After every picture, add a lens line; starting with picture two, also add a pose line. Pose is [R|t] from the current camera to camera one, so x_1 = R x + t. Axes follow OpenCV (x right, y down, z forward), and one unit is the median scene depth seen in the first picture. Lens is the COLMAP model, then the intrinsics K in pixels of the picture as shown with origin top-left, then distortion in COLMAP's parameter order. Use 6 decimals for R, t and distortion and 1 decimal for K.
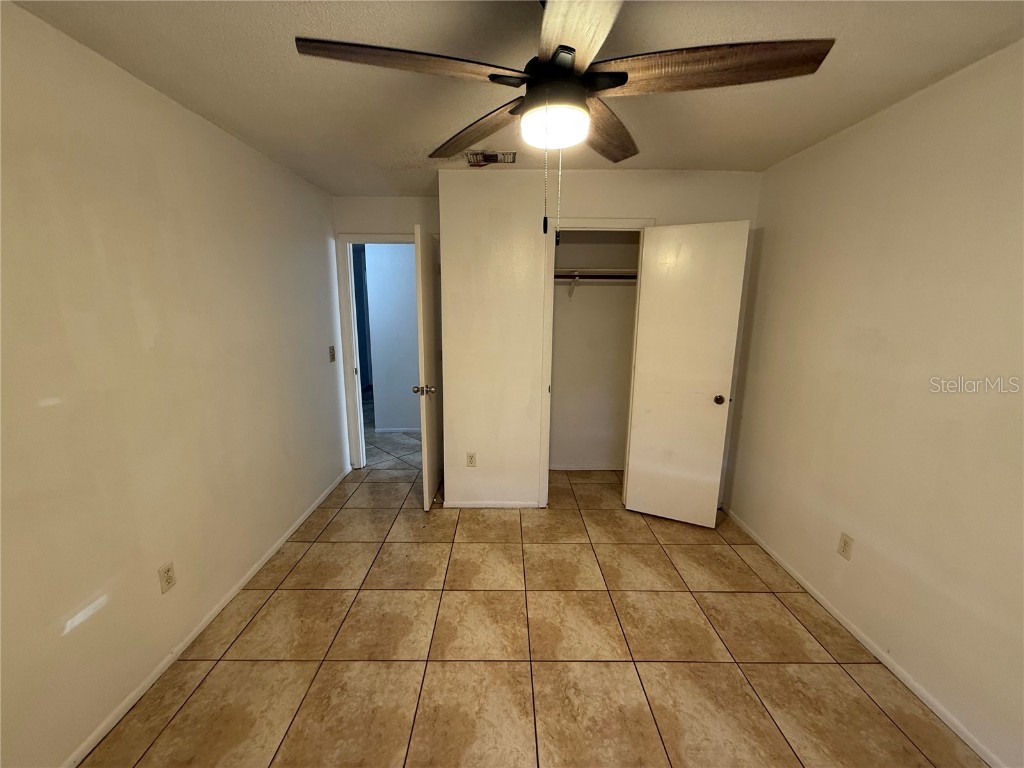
lens RADIAL K [[409.7, 0, 506.4], [0, 409.7, 383.0], [0, 0, 1]] dist [-0.002106, -0.000003]
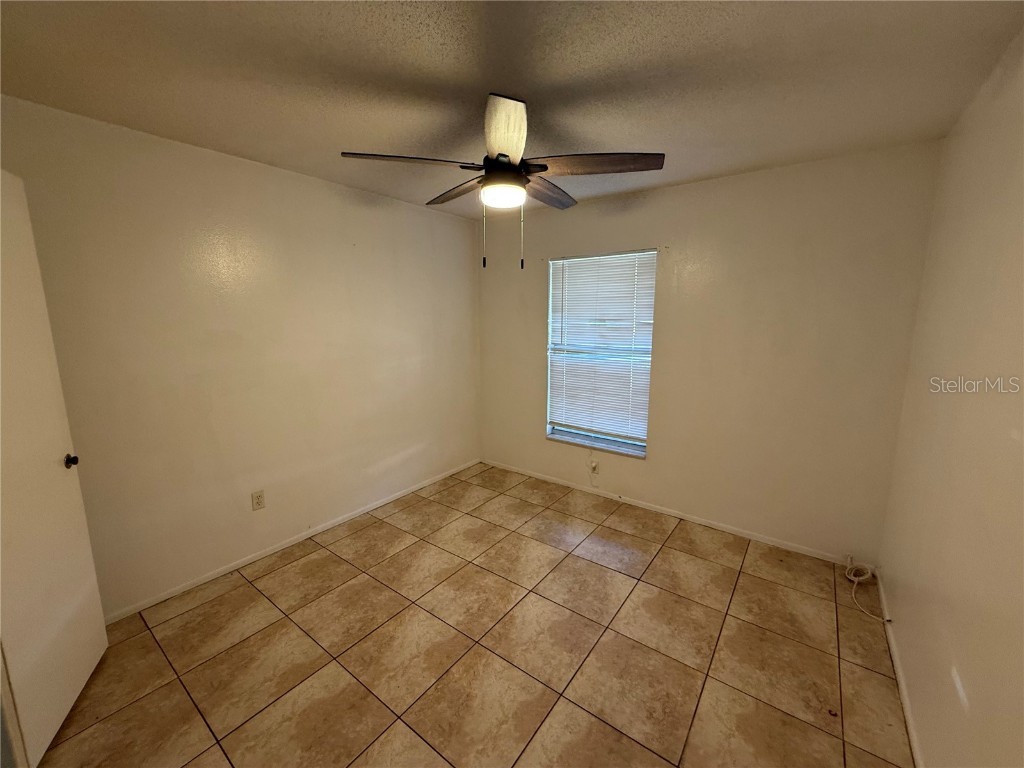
lens RADIAL K [[409.7, 0, 507.9], [0, 409.7, 386.2], [0, 0, 1]] dist [-0.002106, -0.000003]
pose [[-0.797049, -0.109180, 0.593963, -0.548549], [0.112086, 0.939690, 0.323141, -0.280088], [-0.593422, 0.324134, -0.736741, 1.467018]]
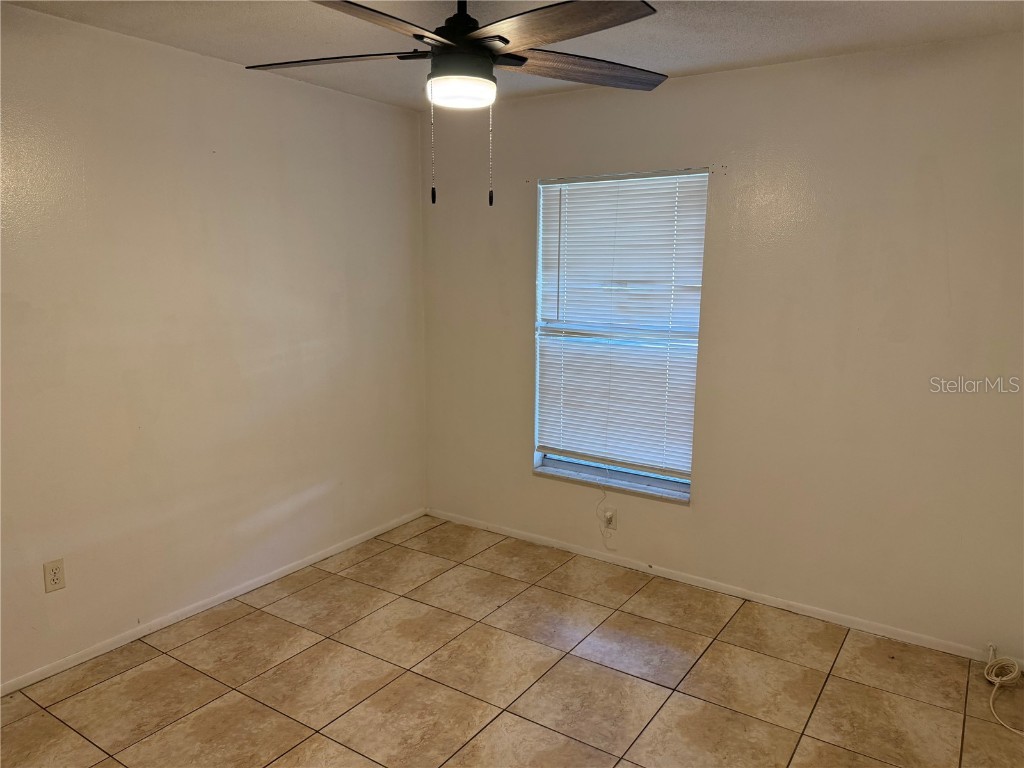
lens RADIAL K [[716.7, 0, 516.5], [0, 716.7, 385.2], [0, 0, 1]] dist [0.071104, -0.095416]
pose [[-0.831603, -0.105591, 0.545241, -0.646113], [0.091287, 0.942418, 0.321738, -0.321609], [-0.547817, 0.317331, -0.774078, 1.579986]]
